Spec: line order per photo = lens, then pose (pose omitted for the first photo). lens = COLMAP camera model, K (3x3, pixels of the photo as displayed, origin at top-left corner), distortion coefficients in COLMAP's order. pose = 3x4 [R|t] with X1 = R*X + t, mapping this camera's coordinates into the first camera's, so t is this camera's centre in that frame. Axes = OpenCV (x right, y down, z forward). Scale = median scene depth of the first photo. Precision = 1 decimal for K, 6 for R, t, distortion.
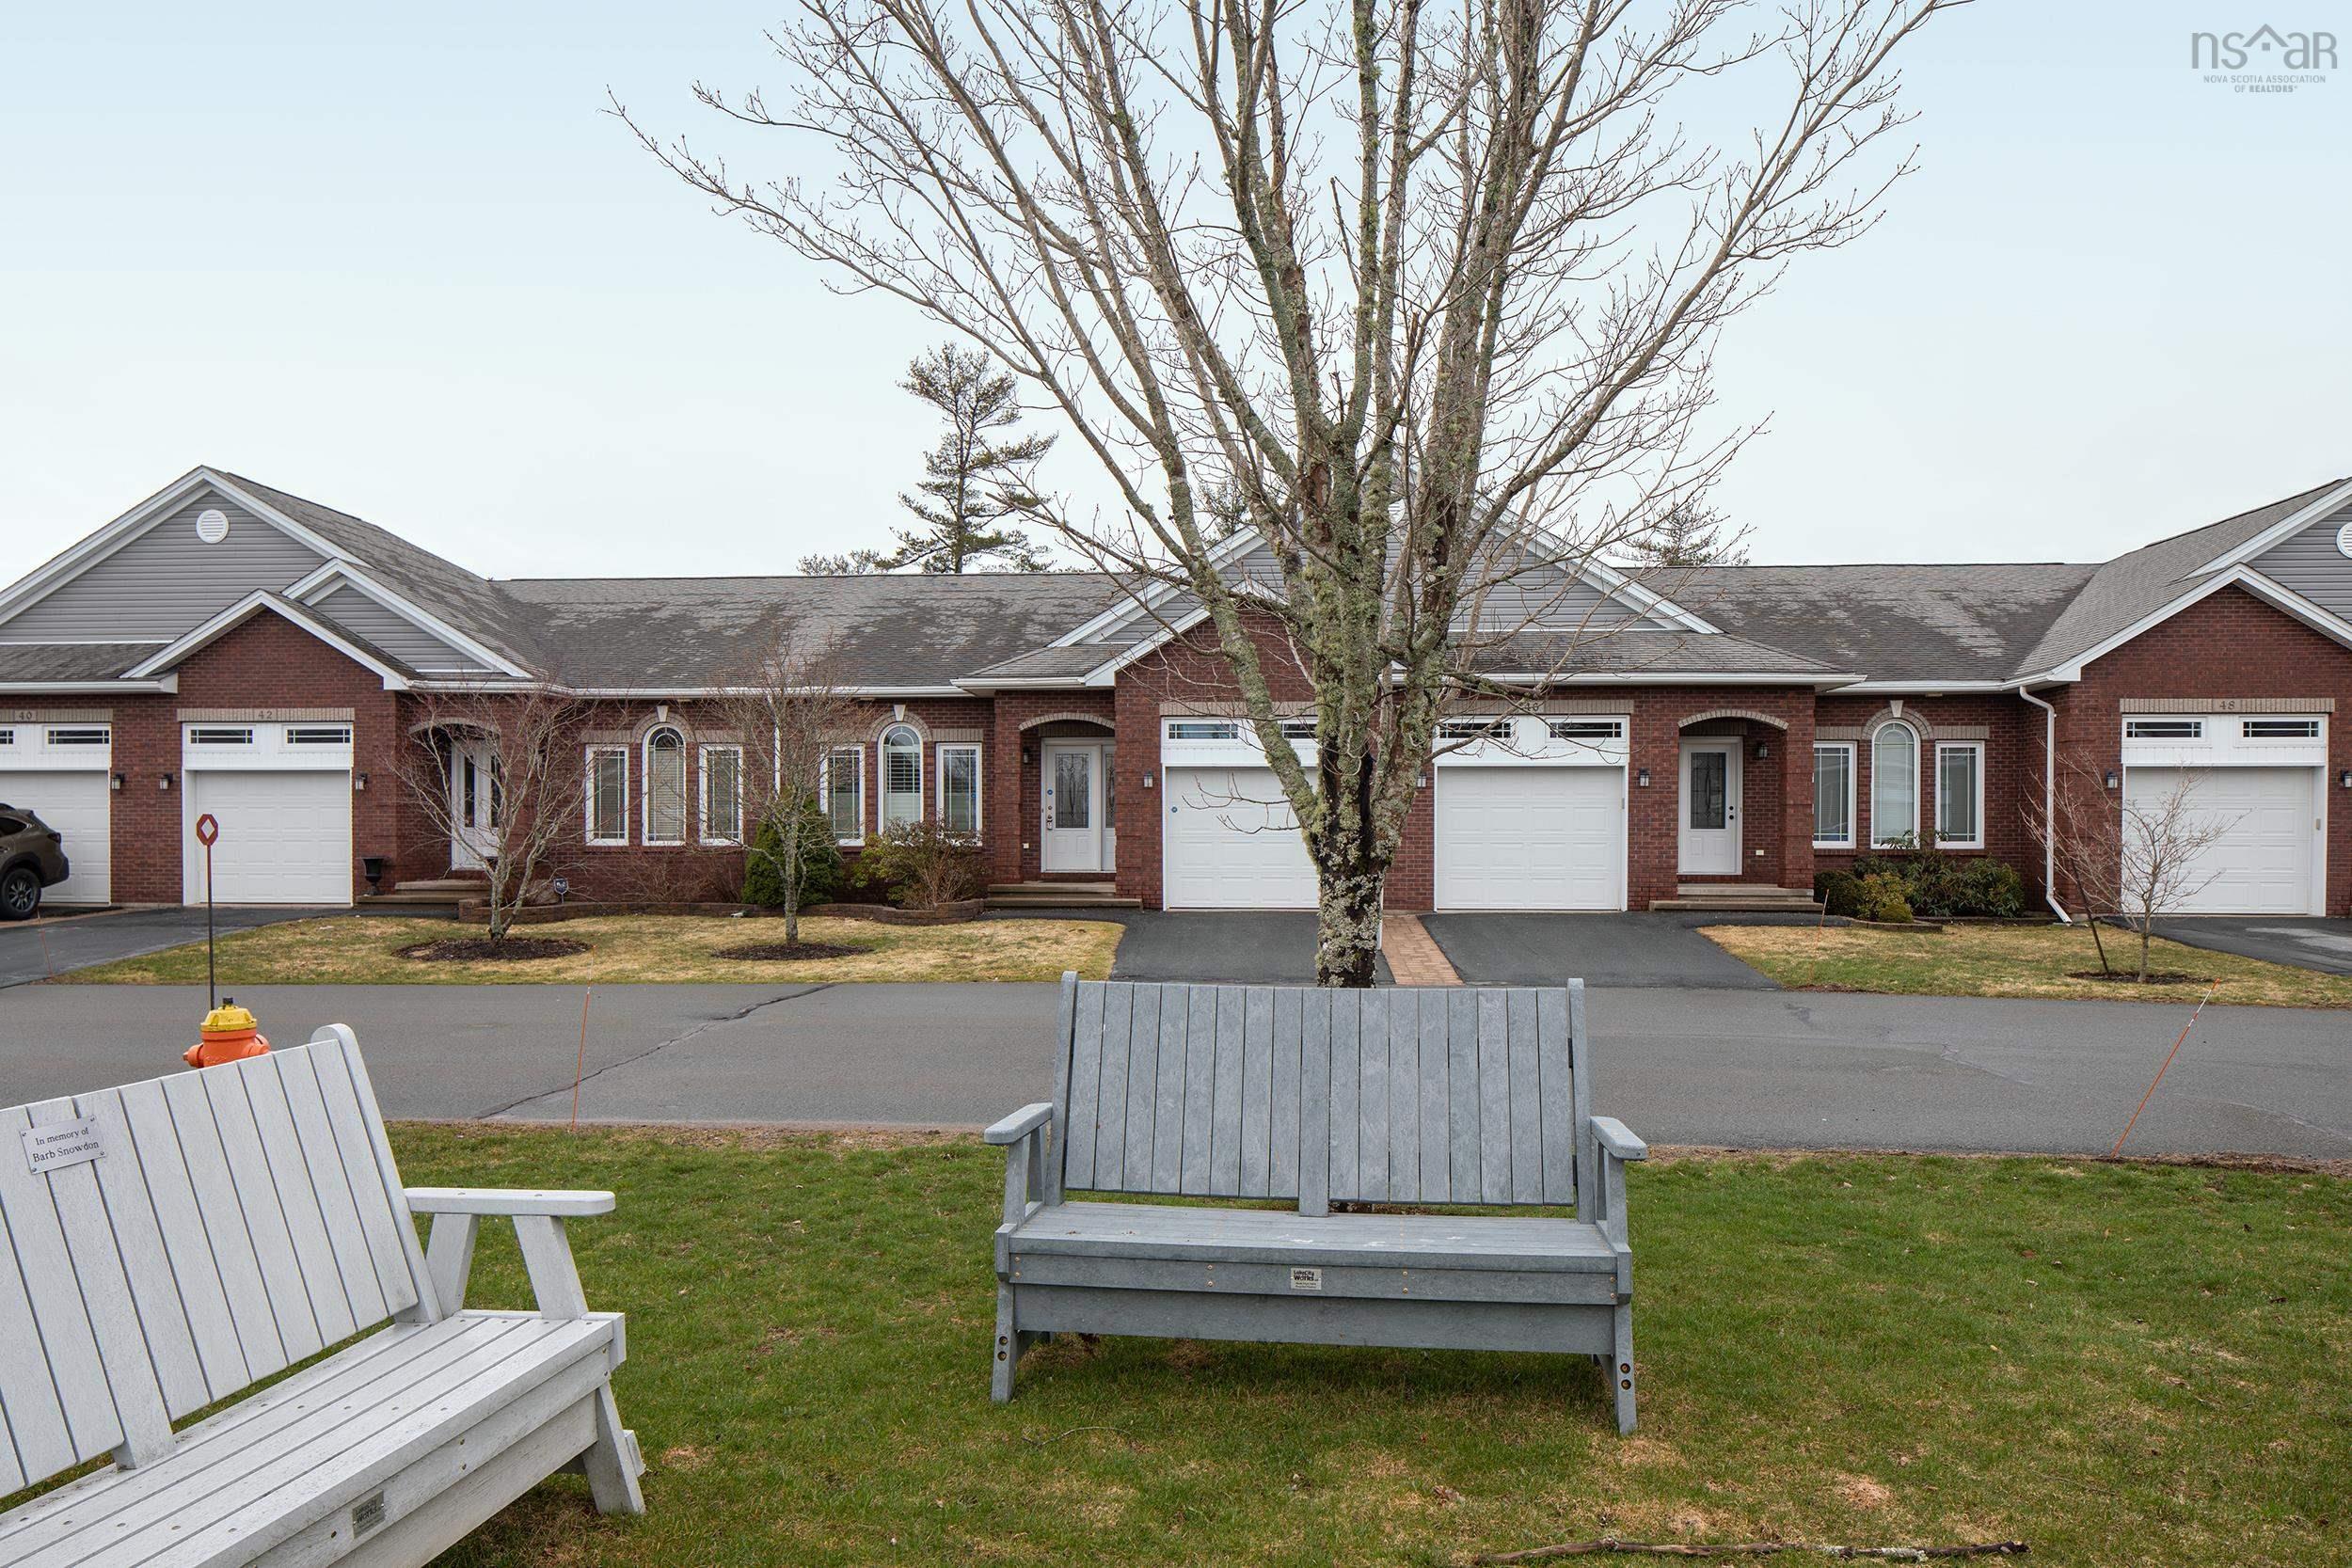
lens RADIAL K [[1573.2, 0, 1174.7], [0, 1573.2, 845.4], [0, 0, 1]] dist [-0.000013, 0.000047]
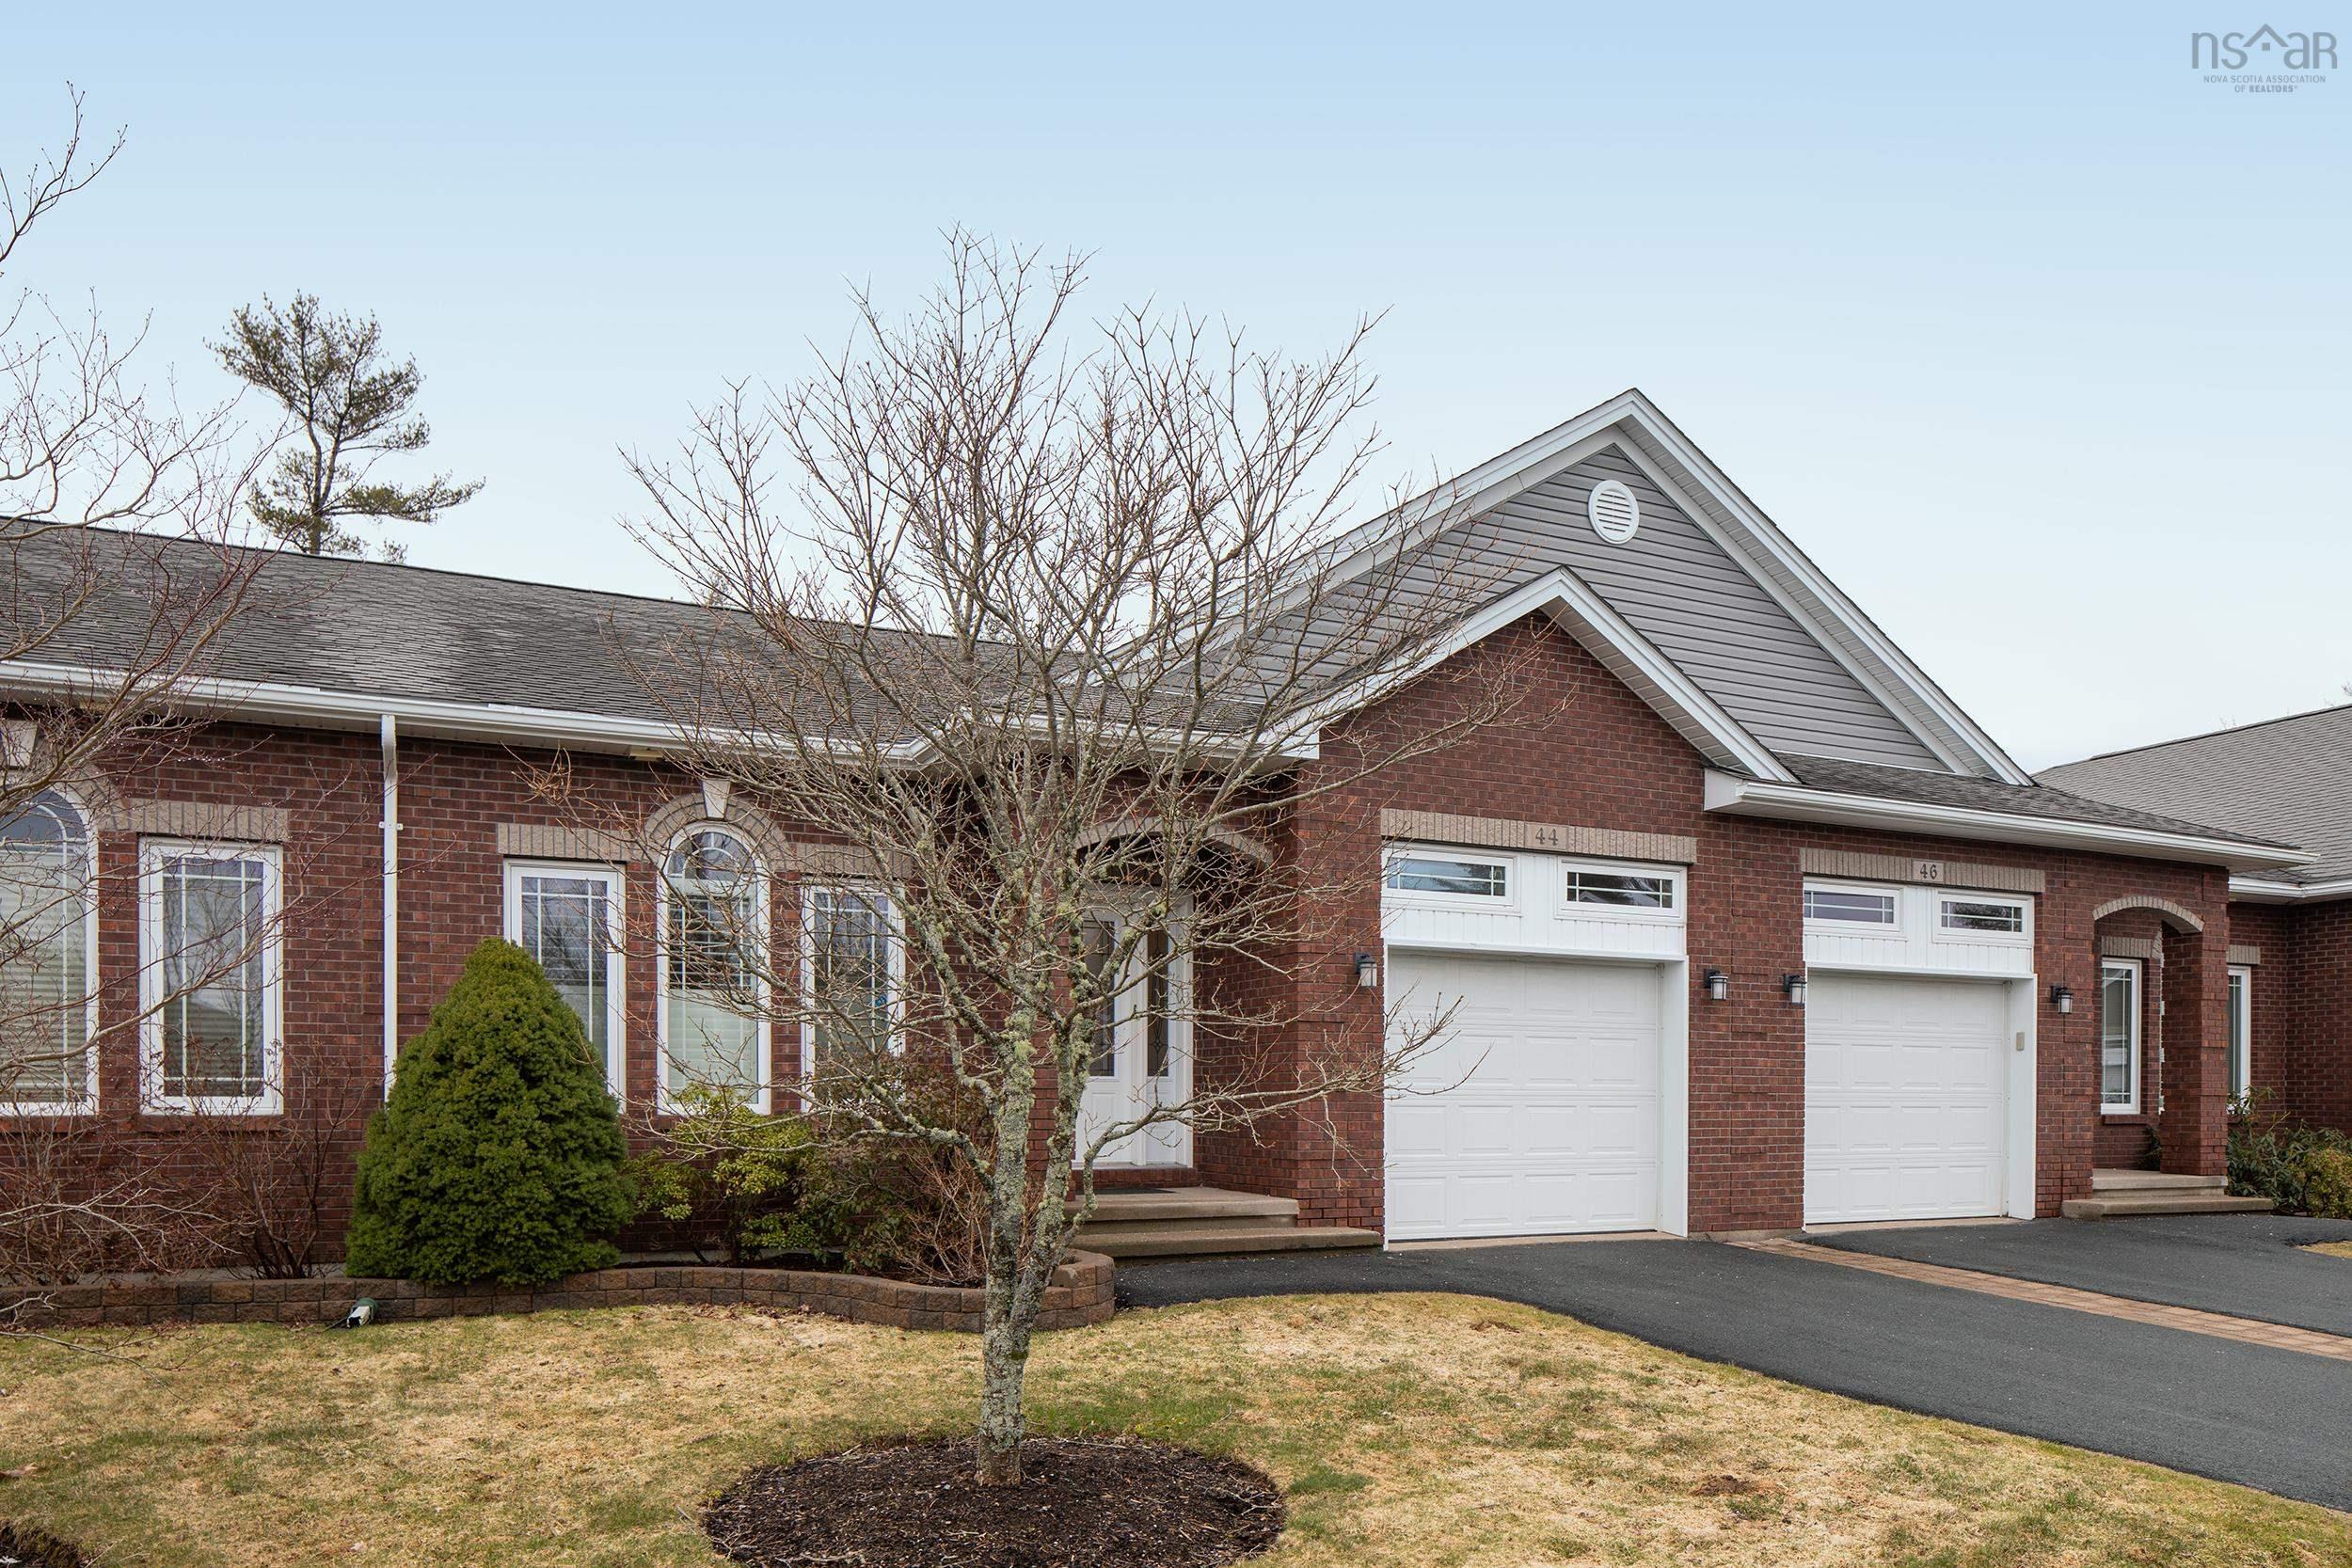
lens RADIAL K [[1574.6, 0, 1167.7], [0, 1574.6, 1105.5], [0, 0, 1]] dist [-0.004037, 0.000805]
pose [[0.877798, -0.000426, 0.479031, -0.281881], [0.002344, 0.999991, -0.003405, -0.000546], [-0.479025, 0.004112, 0.877792, 0.597700]]
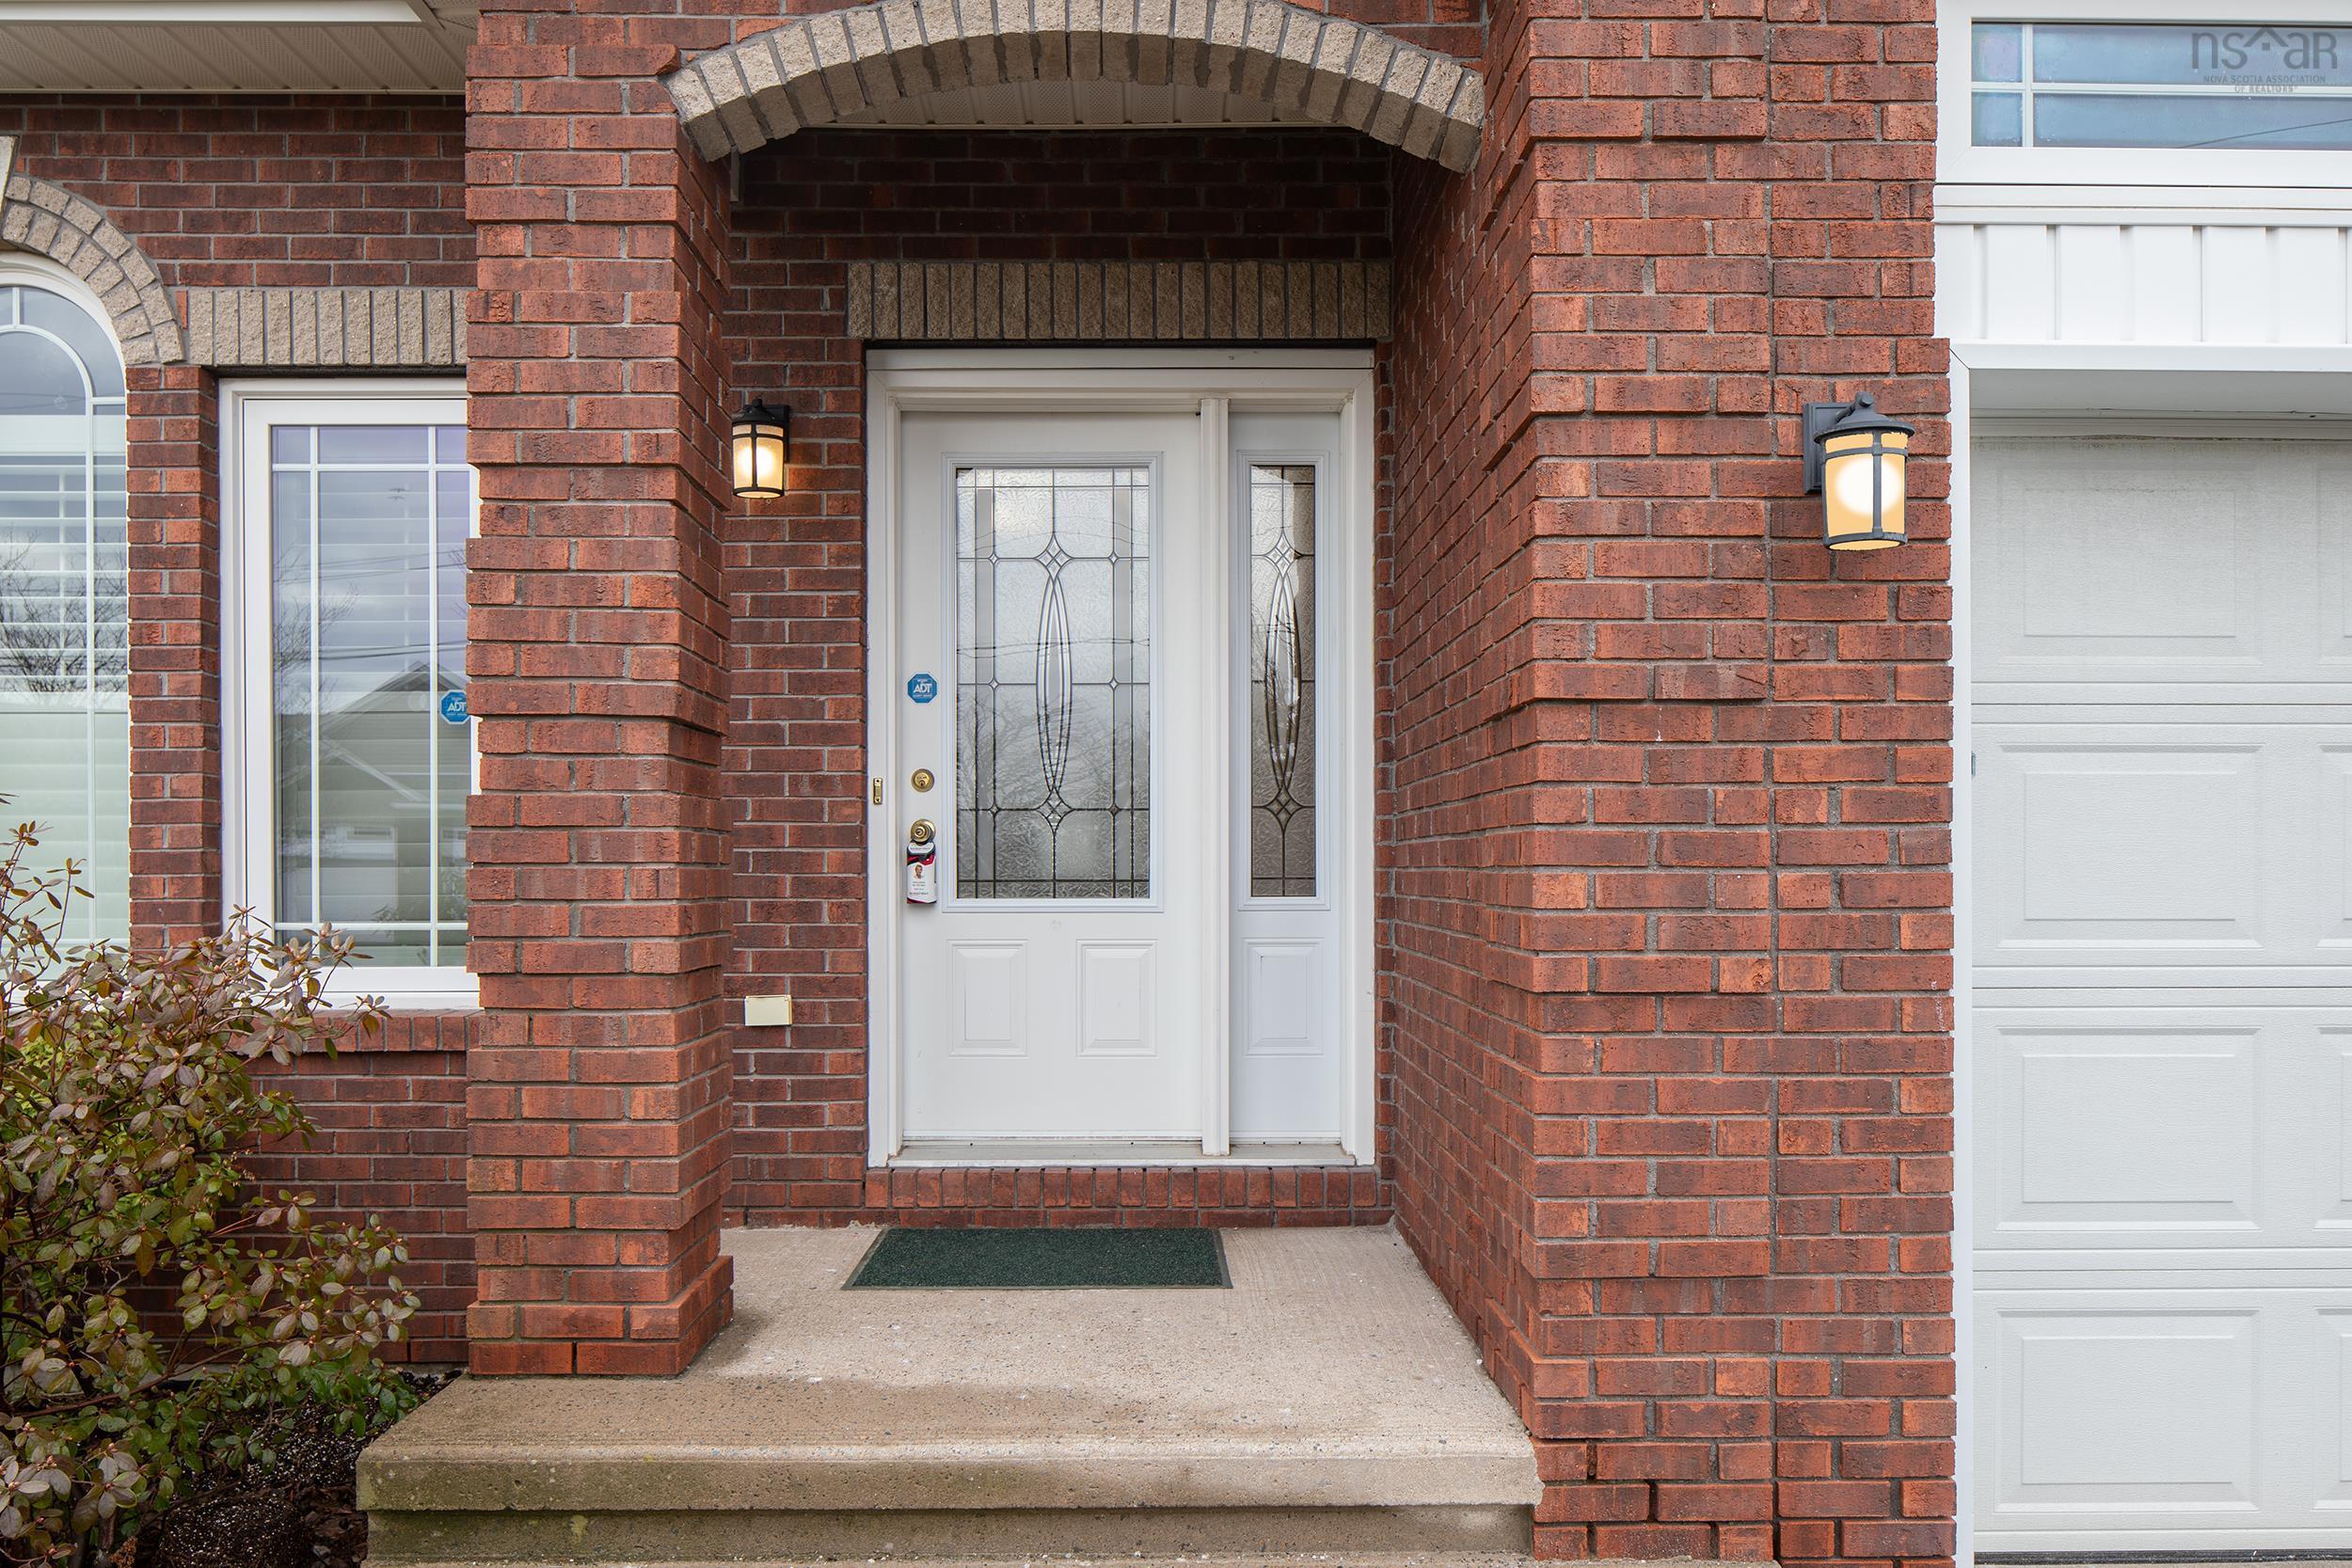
lens RADIAL K [[1518.5, 0, 1173.5], [0, 1518.5, 873.6], [0, 0, 1]] dist [-0.001047, 0.000364]
pose [[0.995741, -0.003062, 0.092143, -0.070445], [0.003176, 0.999994, -0.001086, -0.014017], [-0.092139, 0.001374, 0.995745, 0.870109]]
